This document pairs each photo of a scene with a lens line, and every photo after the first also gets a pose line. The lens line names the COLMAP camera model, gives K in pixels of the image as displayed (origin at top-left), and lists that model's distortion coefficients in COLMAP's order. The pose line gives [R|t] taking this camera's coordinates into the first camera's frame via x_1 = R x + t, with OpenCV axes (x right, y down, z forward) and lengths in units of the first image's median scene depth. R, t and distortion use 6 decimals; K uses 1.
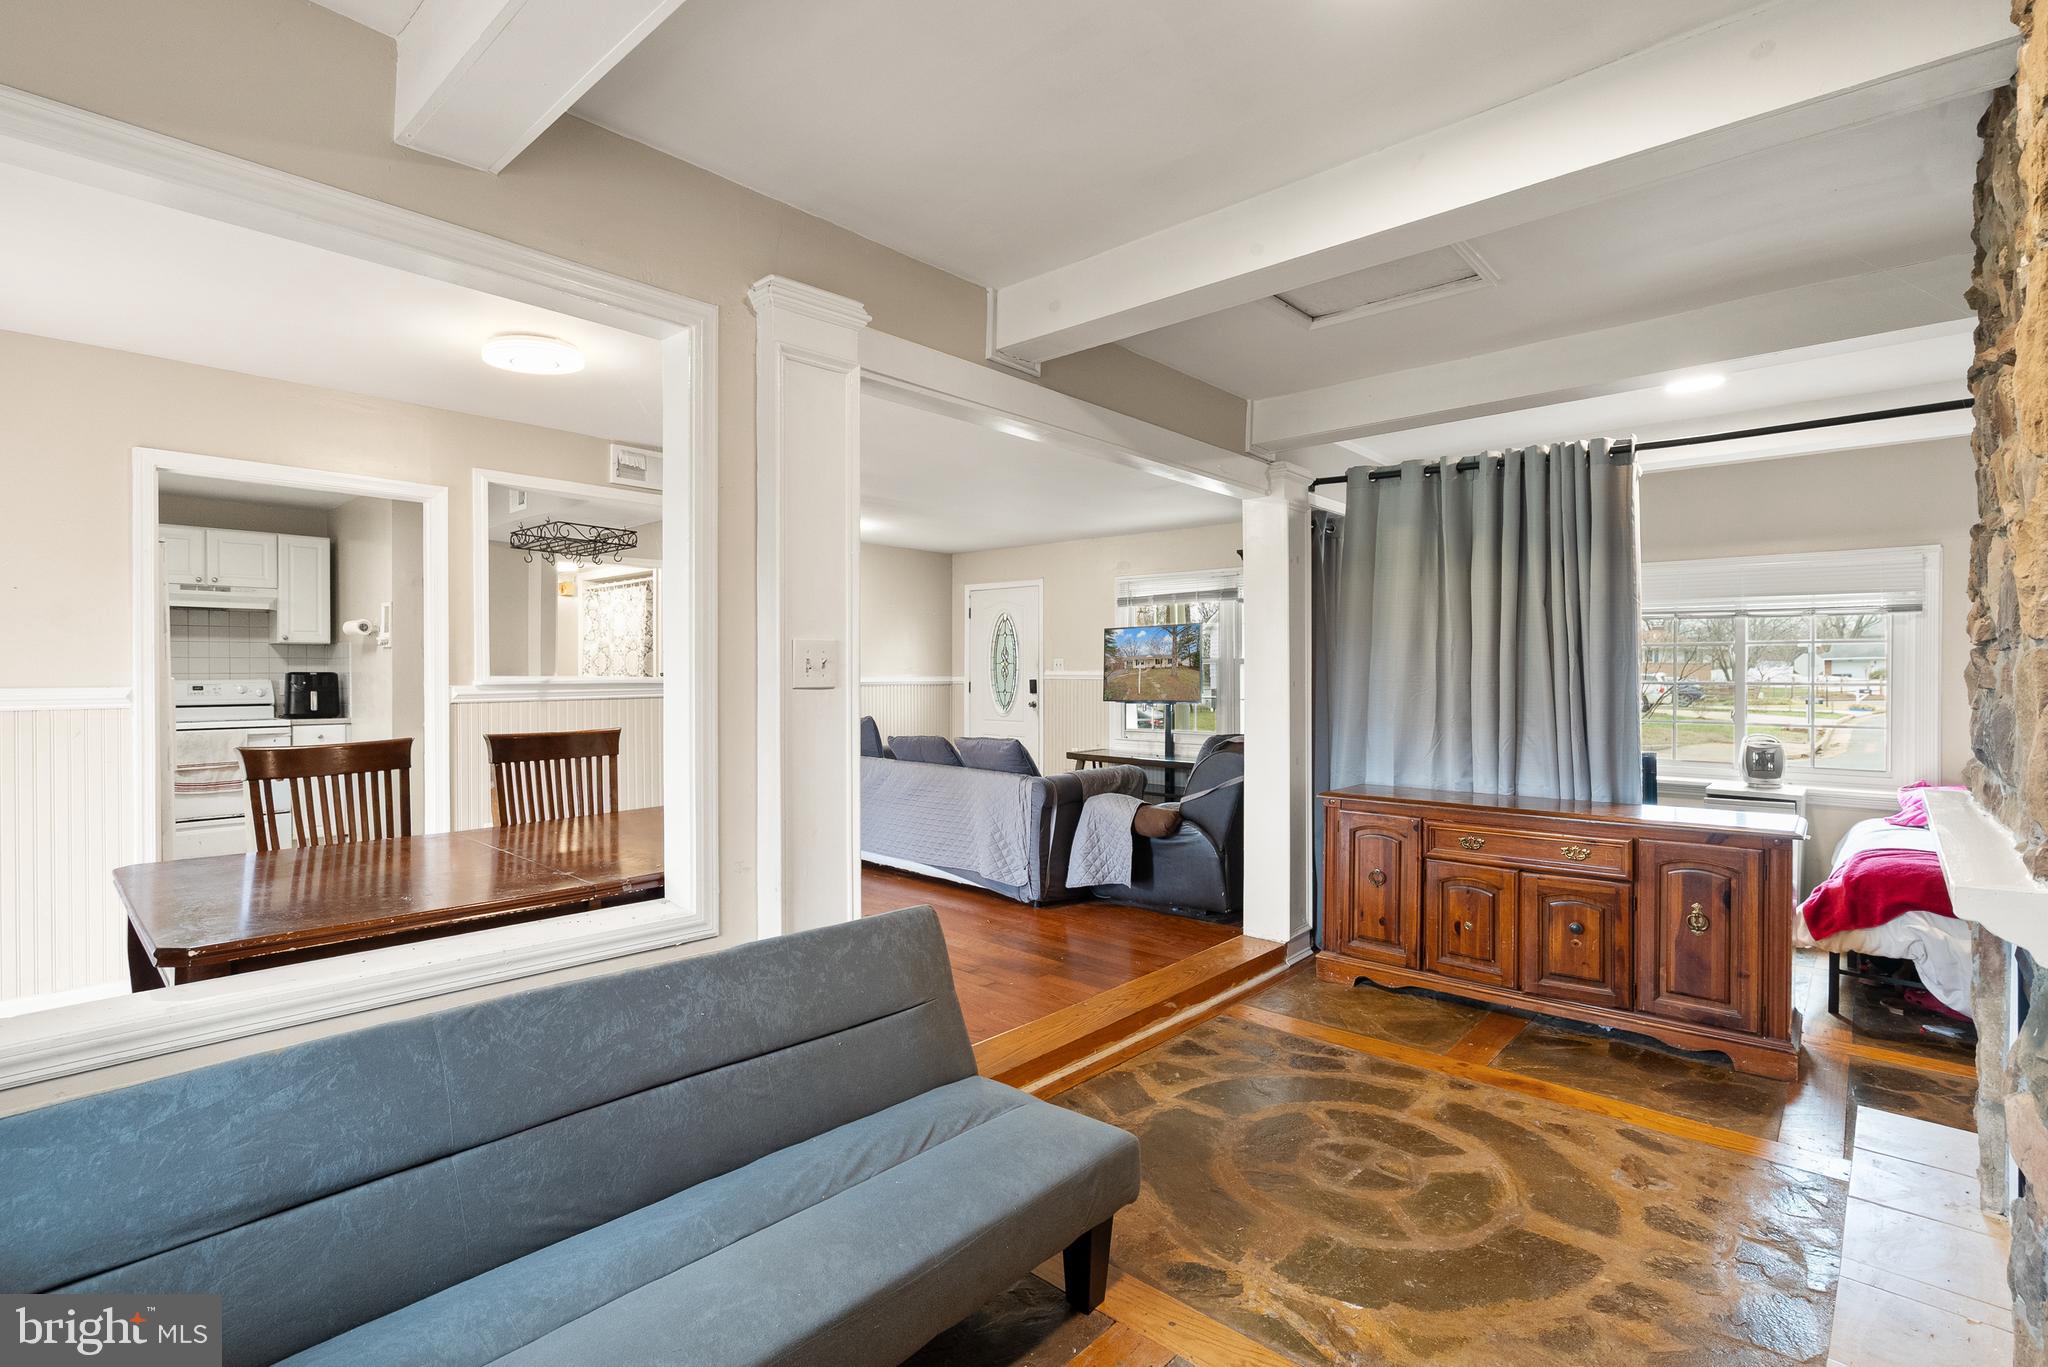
lens RADIAL K [[947.3, 0, 1016.4], [0, 947.3, 675.2], [0, 0, 1]] dist [-0.000919, 0.002336]
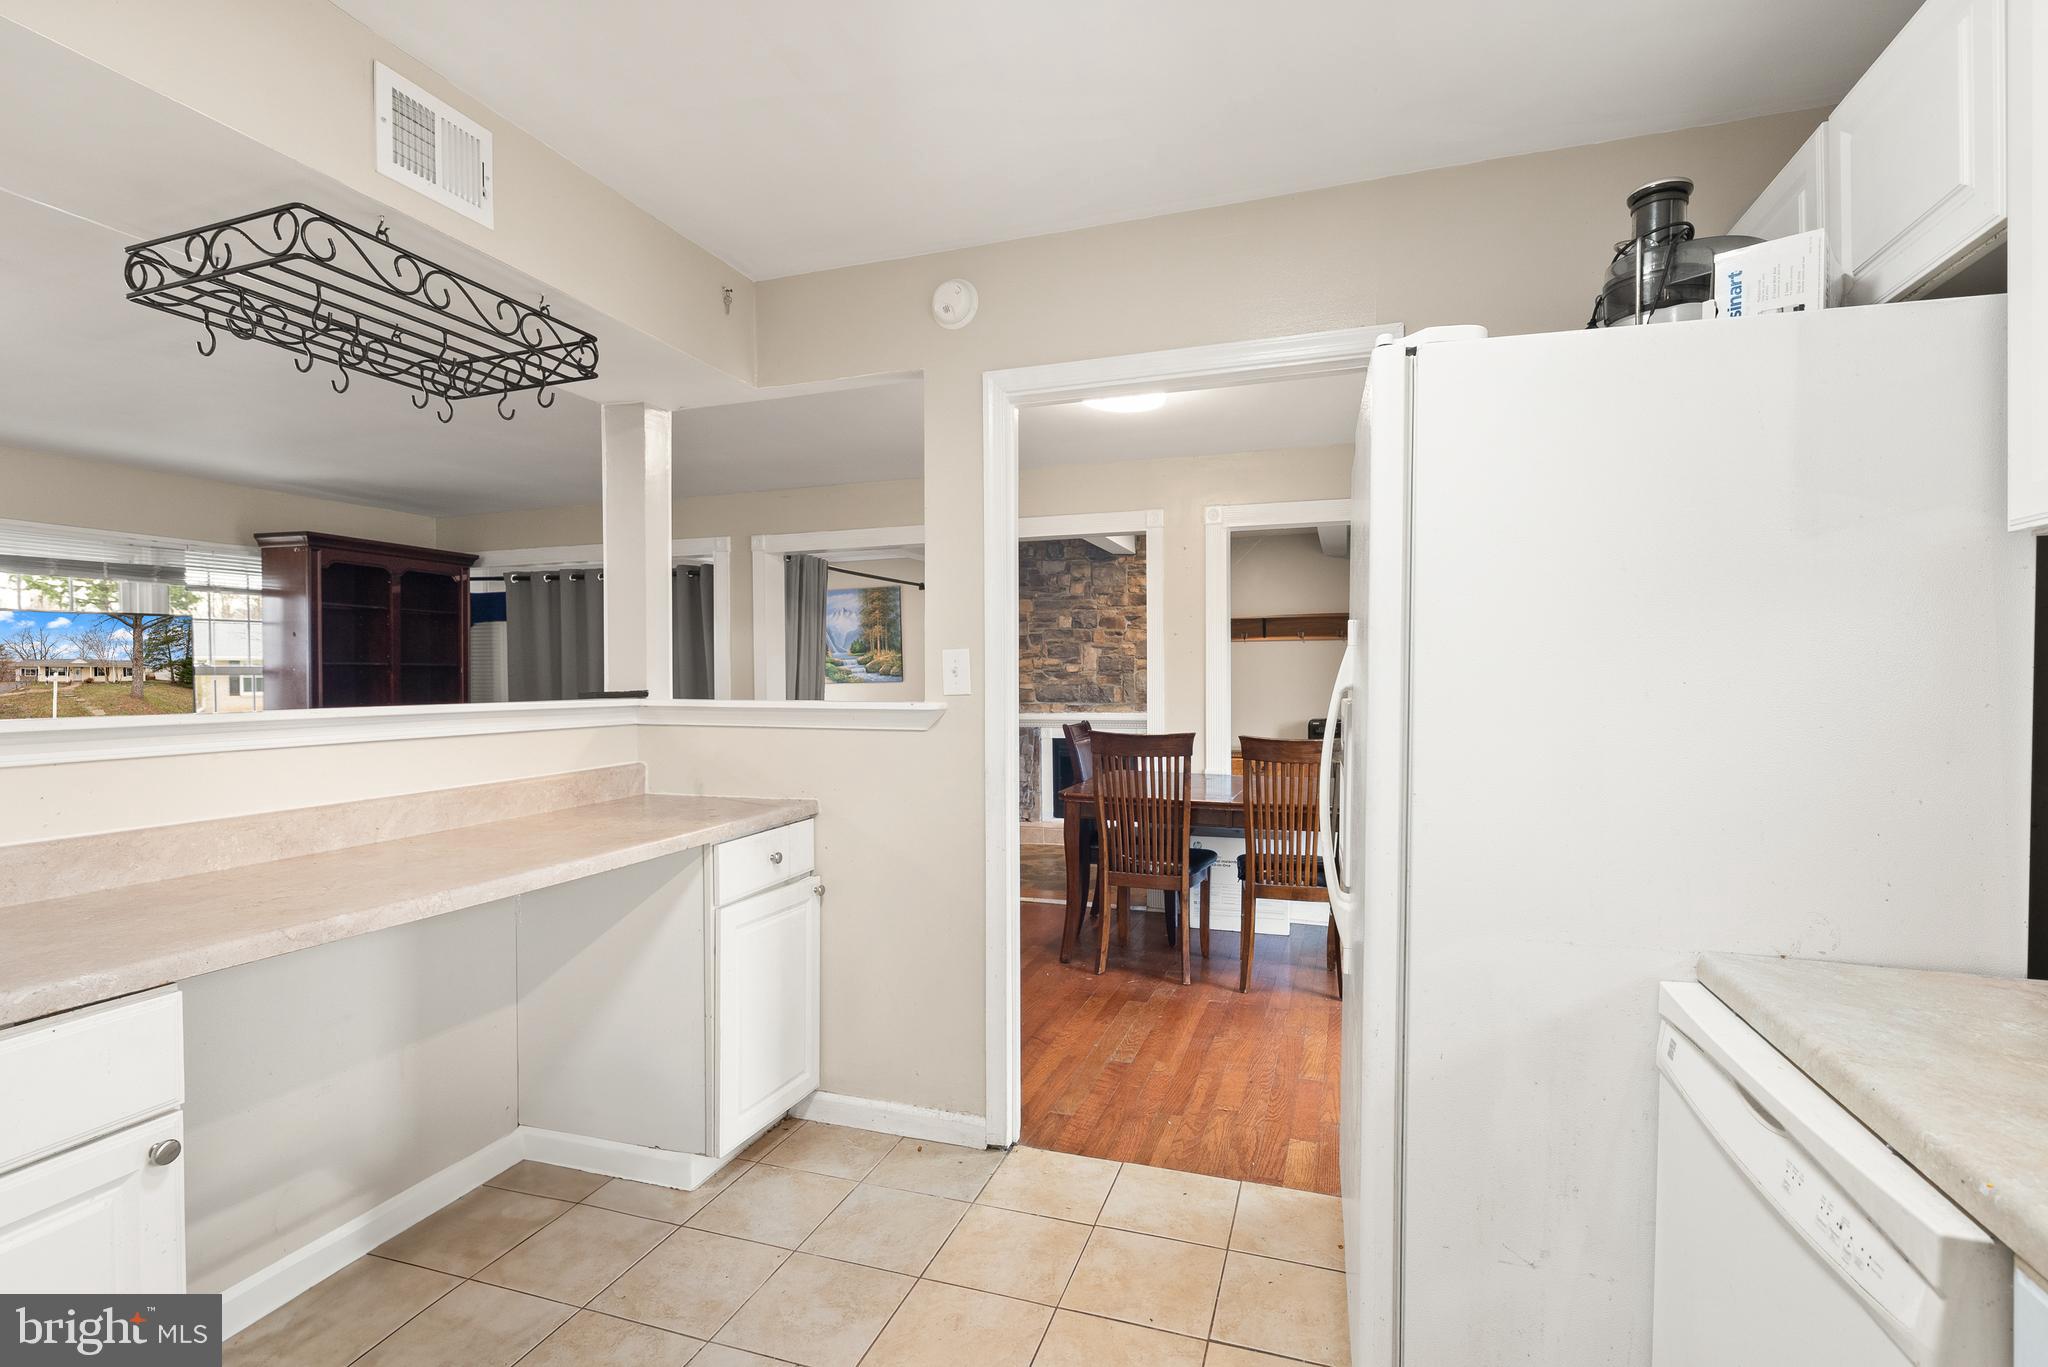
lens RADIAL K [[947.3, 0, 1029.0], [0, 947.3, 679.1], [0, 0, 1]] dist [-0.000919, 0.002336]
pose [[-0.403400, -0.004780, 0.915011, -0.785083], [0.007634, 0.999934, 0.008589, -0.011864], [-0.914992, 0.010450, -0.403337, 0.829252]]
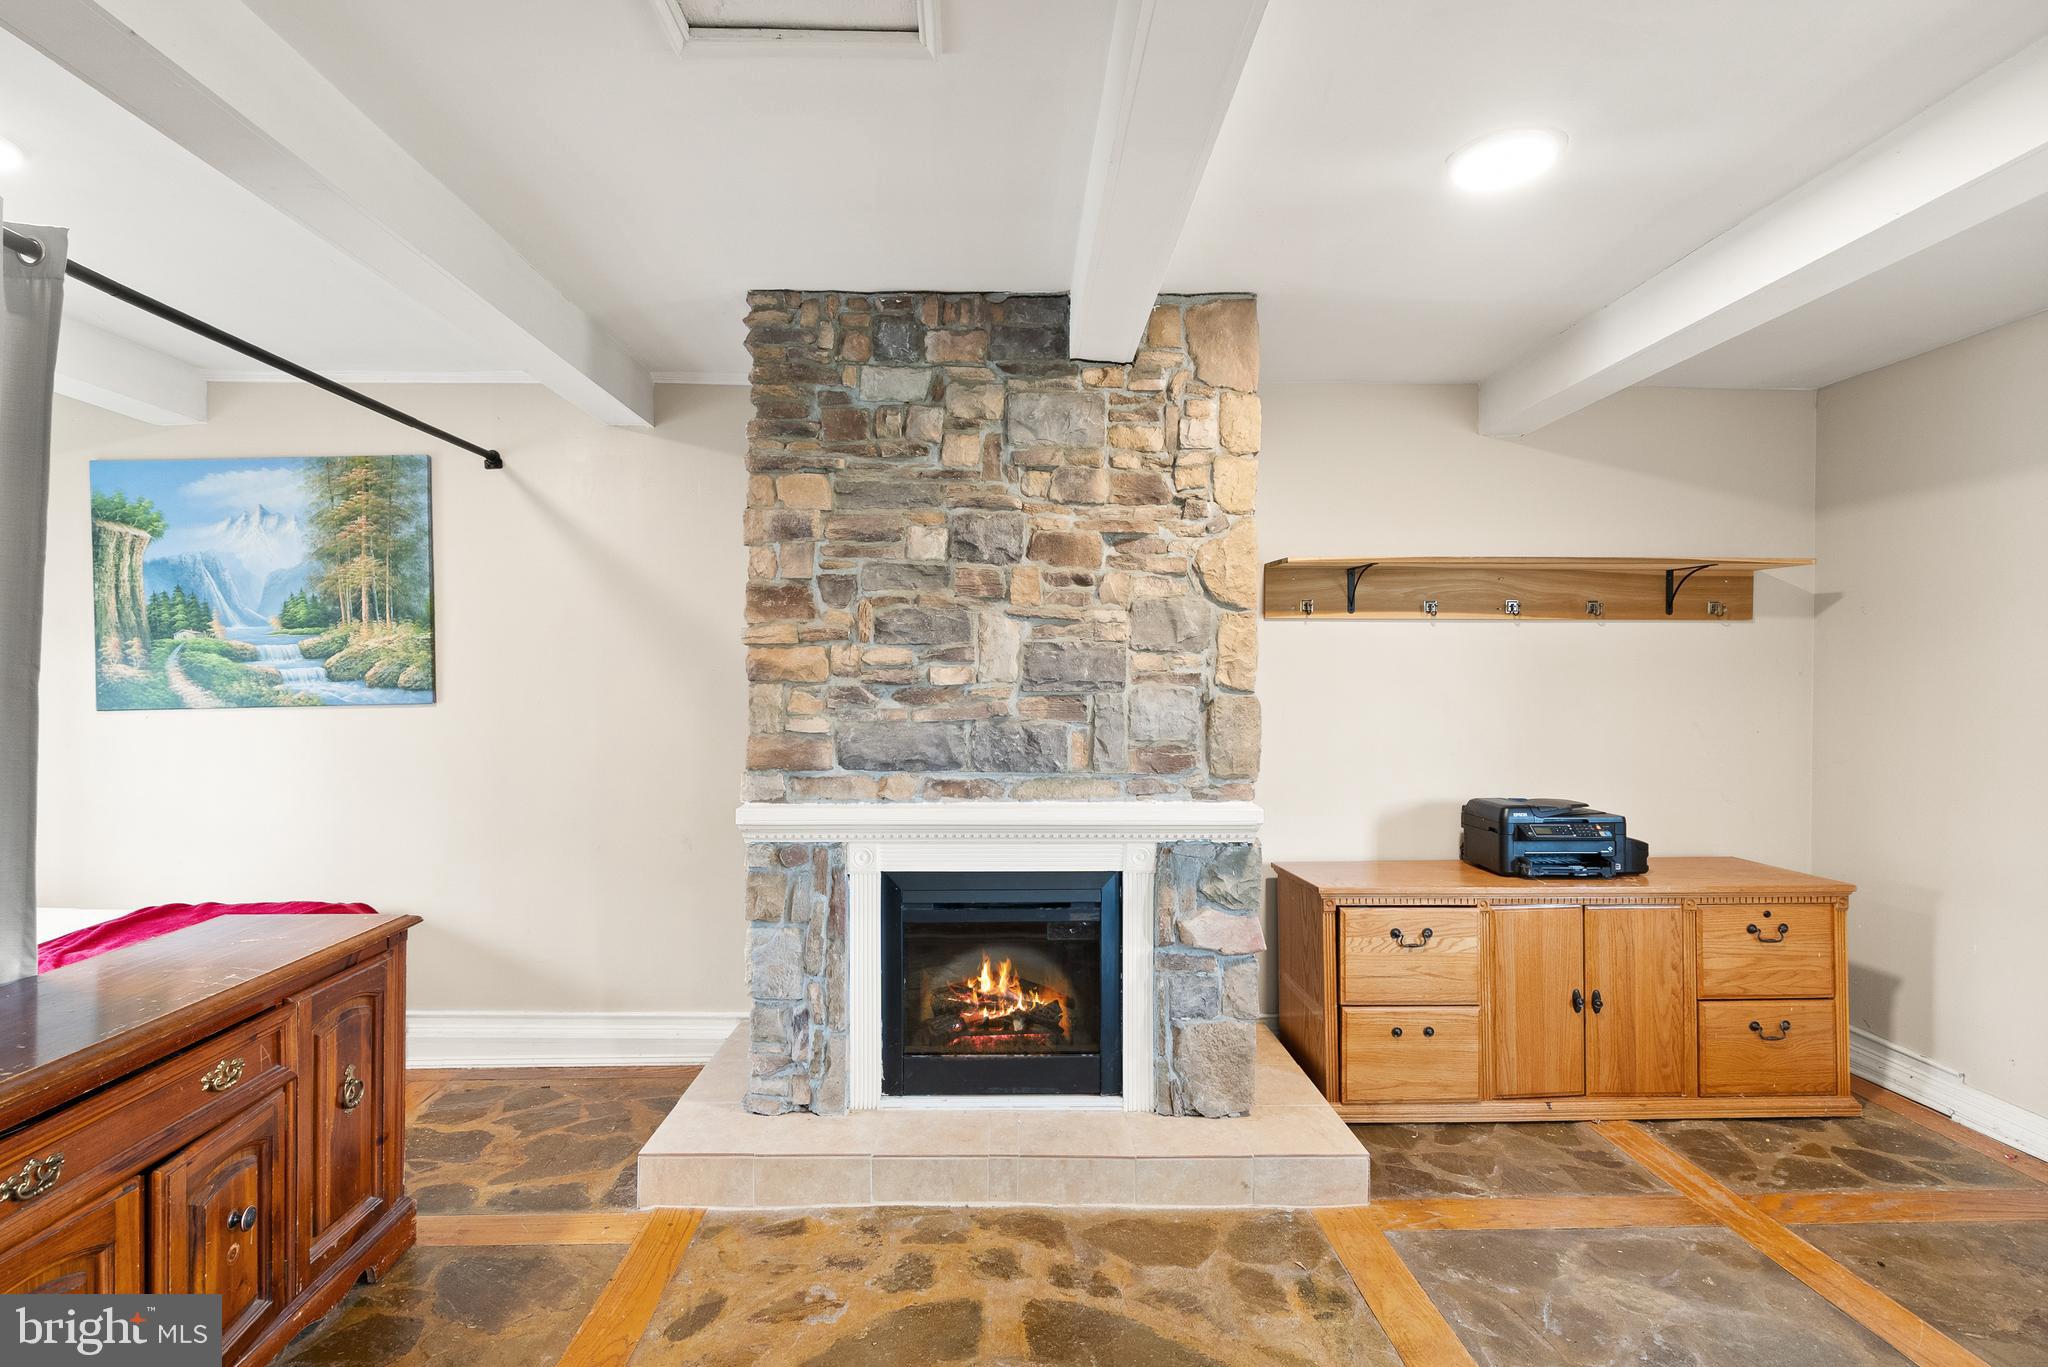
lens RADIAL K [[947.3, 0, 1006.0], [0, 947.3, 686.8], [0, 0, 1]] dist [-0.000919, 0.002336]
pose [[-0.684798, -0.006089, 0.728708, -0.029362], [-0.004487, 0.999981, 0.004139, -0.011506], [-0.728719, -0.000435, -0.684812, 0.563000]]
